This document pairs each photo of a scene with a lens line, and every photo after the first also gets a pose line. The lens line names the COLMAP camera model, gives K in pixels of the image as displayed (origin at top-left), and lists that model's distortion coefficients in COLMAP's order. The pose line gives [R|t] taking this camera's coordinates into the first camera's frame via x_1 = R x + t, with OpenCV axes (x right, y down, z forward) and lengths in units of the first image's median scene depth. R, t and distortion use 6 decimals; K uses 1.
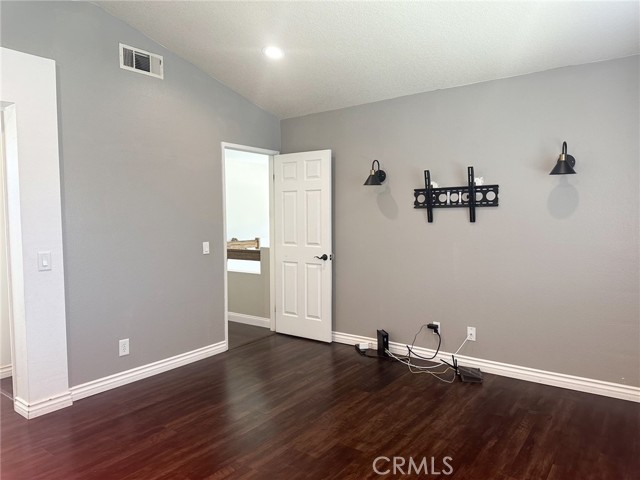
lens RADIAL K [[446.3, 0, 317.6], [0, 446.3, 241.7], [0, 0, 1]] dist [0.128335, -0.168841]
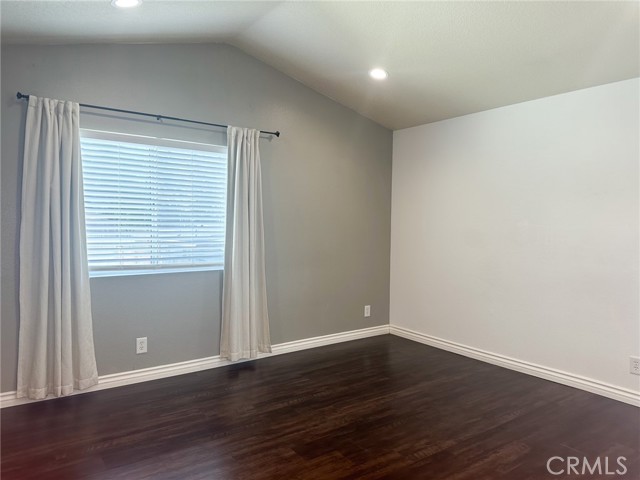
lens RADIAL K [[446.3, 0, 317.6], [0, 446.3, 241.7], [0, 0, 1]] dist [0.128335, -0.168841]
pose [[-0.953478, -0.014156, 0.301128, -0.131548], [0.011233, 0.996535, 0.082415, -0.046950], [-0.301252, 0.081964, -0.950015, 0.960083]]
